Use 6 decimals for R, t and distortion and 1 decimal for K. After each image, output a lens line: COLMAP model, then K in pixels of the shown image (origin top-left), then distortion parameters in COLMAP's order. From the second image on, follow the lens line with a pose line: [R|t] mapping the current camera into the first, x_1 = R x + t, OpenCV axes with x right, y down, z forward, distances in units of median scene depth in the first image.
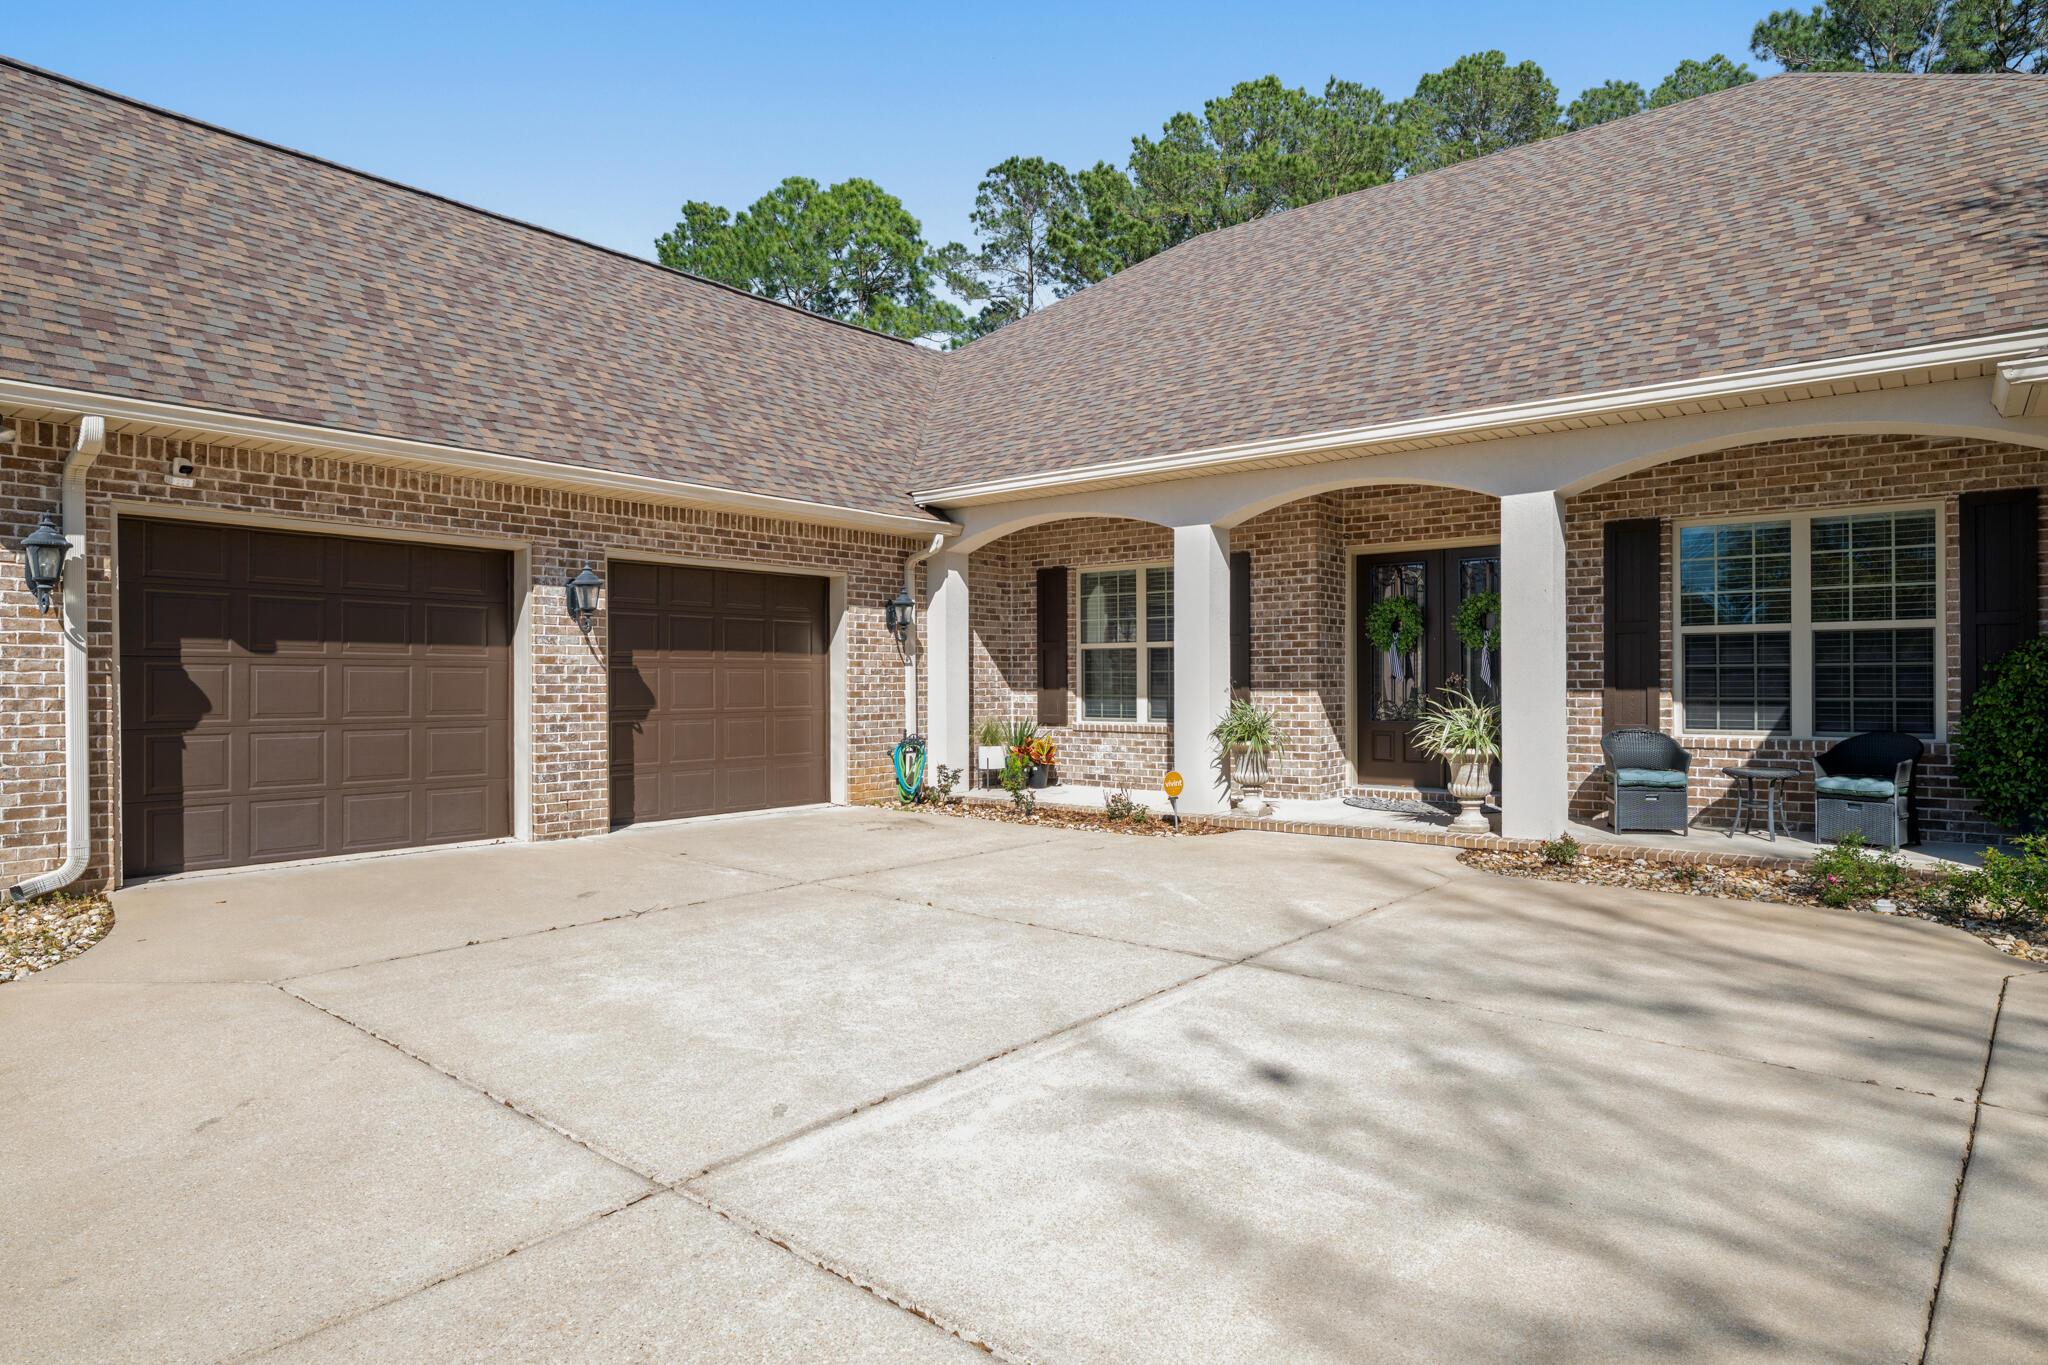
lens RADIAL K [[1175.4, 0, 1024.0], [0, 1175.4, 682.5], [0, 0, 1]] dist [0.001295, -0.000335]
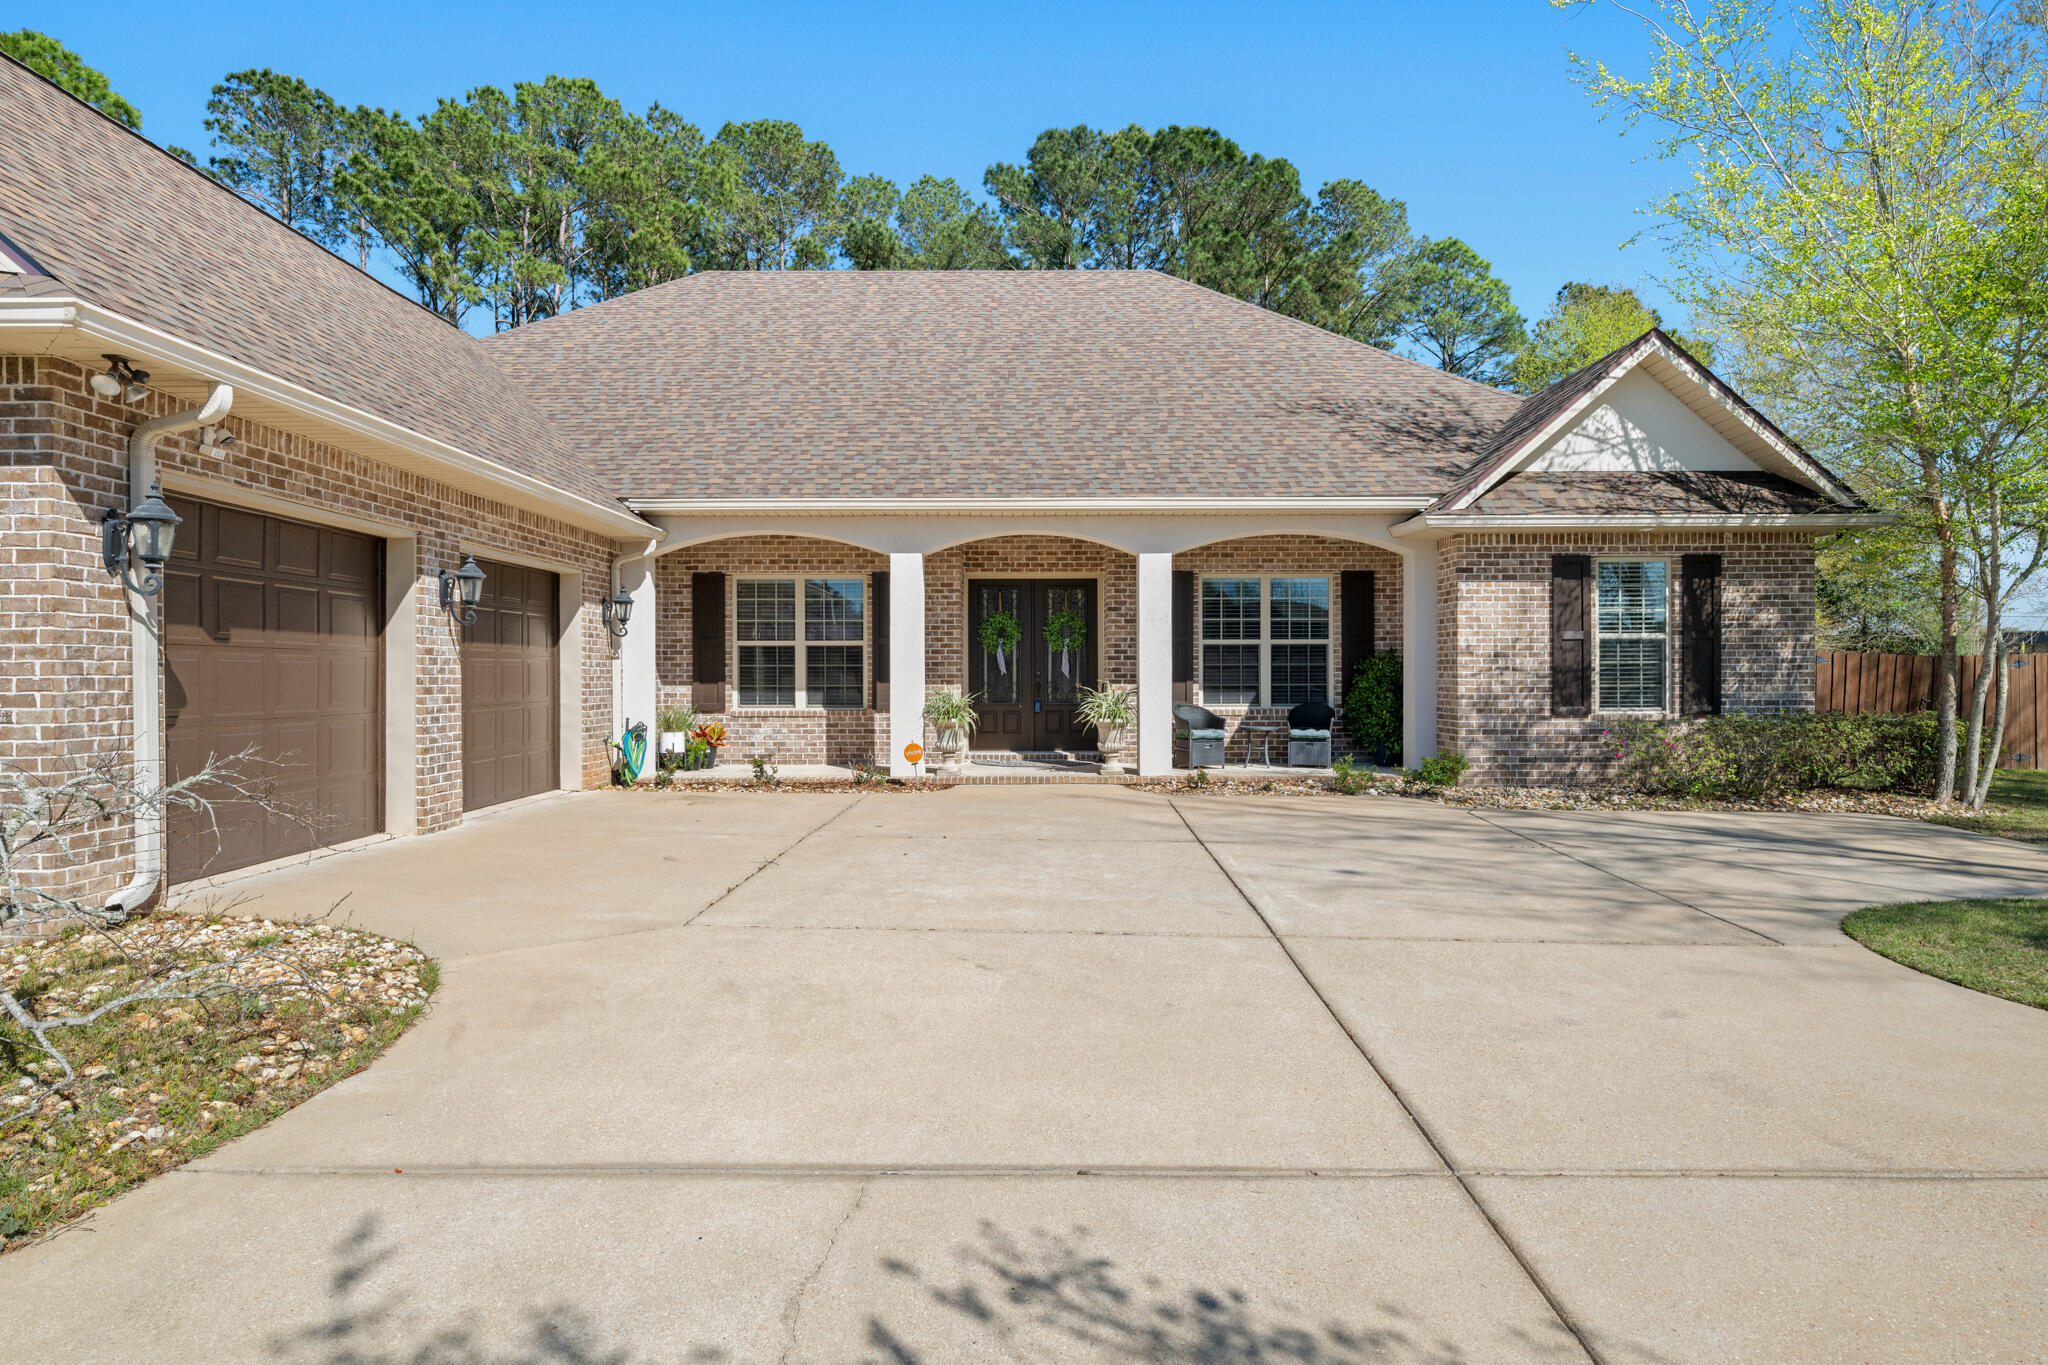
lens RADIAL K [[1147.2, 0, 1024.0], [0, 1147.2, 682.5], [0, 0, 1]] dist [-0.000577, -0.000751]
pose [[0.780921, -0.003559, 0.624620, -0.481693], [-0.000154, 0.999983, 0.005891, 0.001076], [-0.624630, -0.004696, 0.780907, -0.053482]]
